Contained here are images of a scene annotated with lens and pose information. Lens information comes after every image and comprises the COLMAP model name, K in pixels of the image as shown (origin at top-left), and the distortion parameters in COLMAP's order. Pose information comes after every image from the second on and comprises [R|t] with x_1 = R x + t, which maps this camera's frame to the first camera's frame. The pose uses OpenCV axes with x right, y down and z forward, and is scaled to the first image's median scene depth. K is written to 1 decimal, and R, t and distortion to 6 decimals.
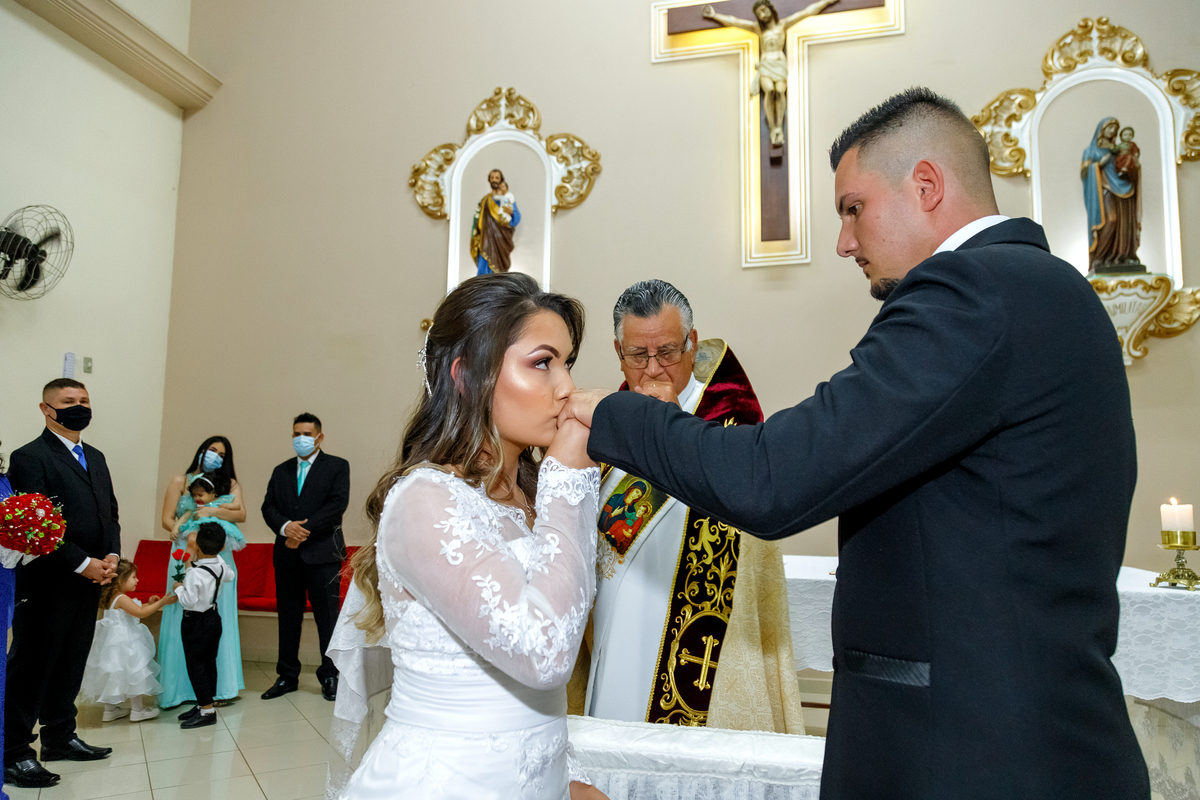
lens RADIAL K [[807.0, 0, 579.1], [0, 807.0, 406.9], [0, 0, 1]] dist [-0.007757, 0.005947]
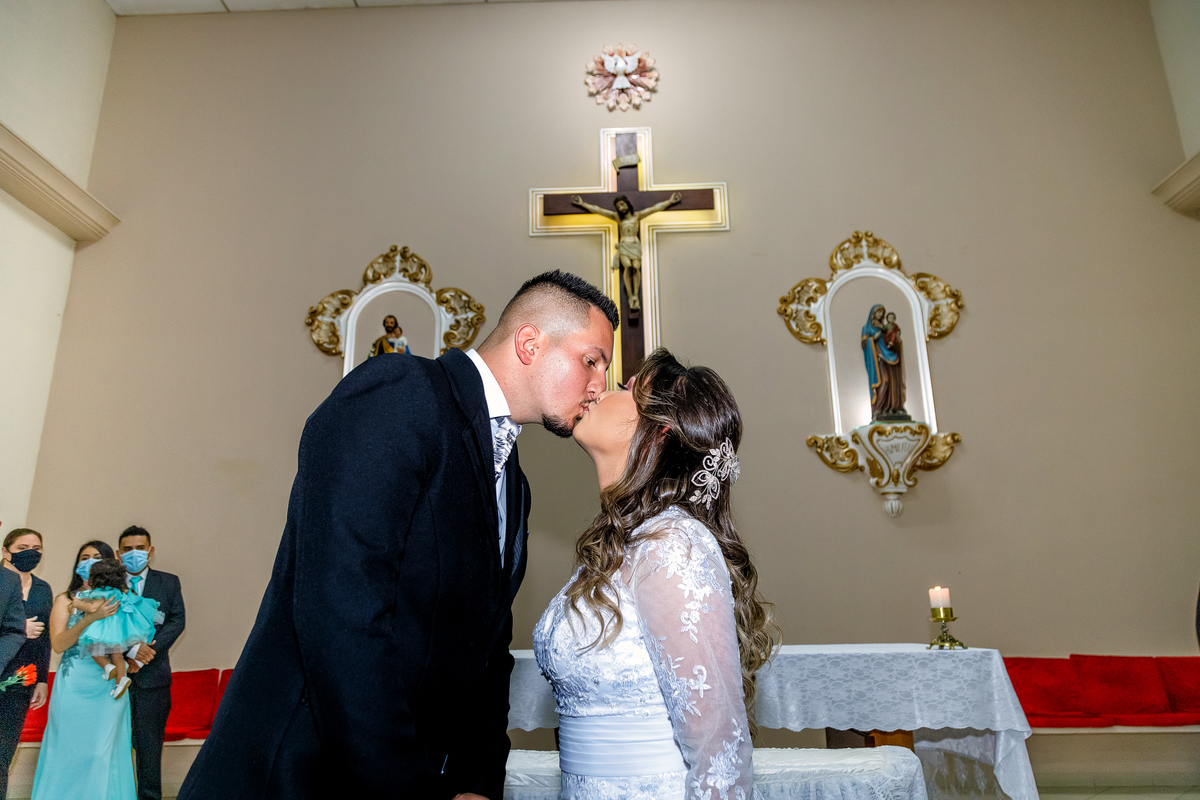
lens RADIAL K [[778.8, 0, 592.6], [0, 778.8, 398.9], [0, 0, 1]] dist [-0.000058, -0.000989]
pose [[0.976836, 0.029319, 0.211972, -0.062232], [0.007181, 0.985520, -0.169408, 0.007516], [-0.213869, 0.167006, 0.962481, -0.098806]]
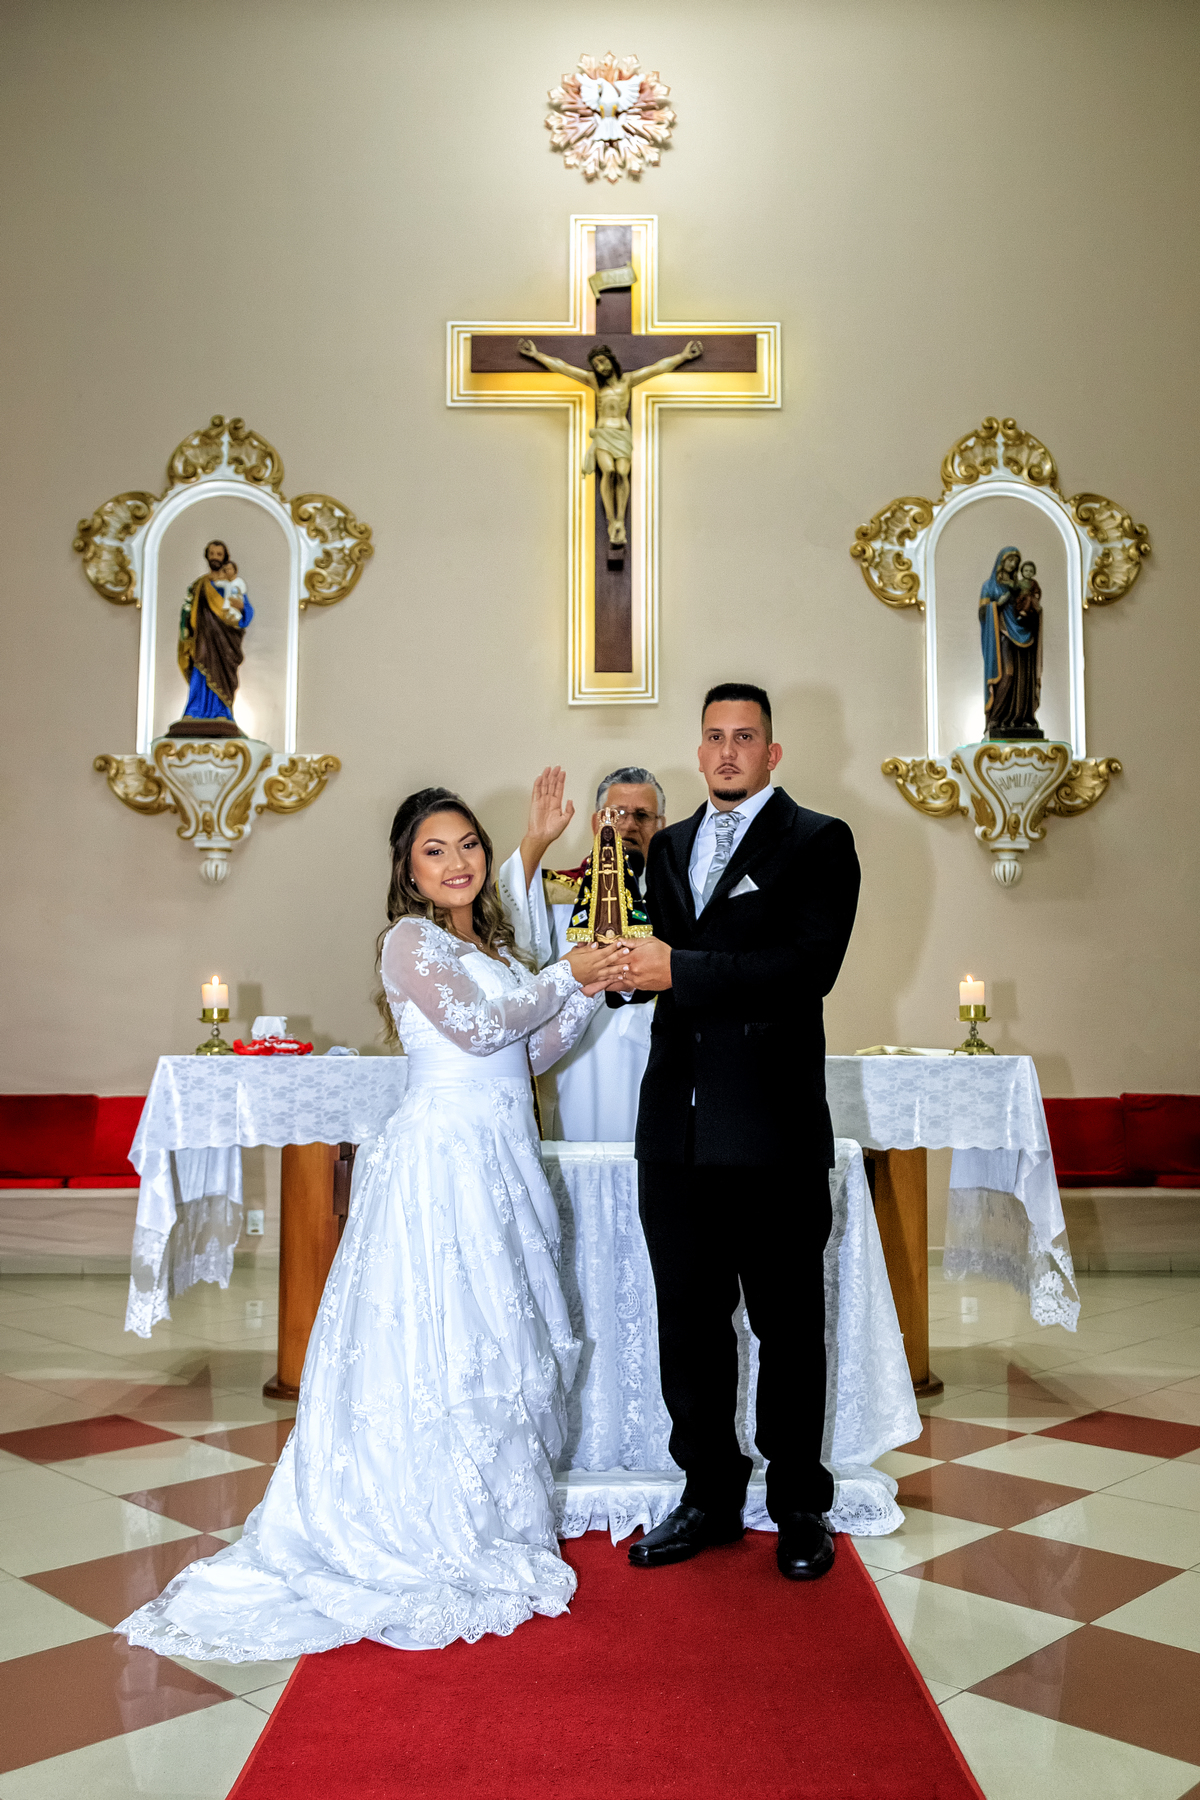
lens RADIAL K [[1452.4, 0, 594.8], [0, 1452.4, 908.6], [0, 0, 1]] dist [0.029650, -0.003850]
pose [[0.972461, 0.013089, 0.232699, -0.085140], [-0.014443, 0.999887, 0.004117, 0.008264], [-0.232619, -0.007365, 0.972540, -0.314071]]
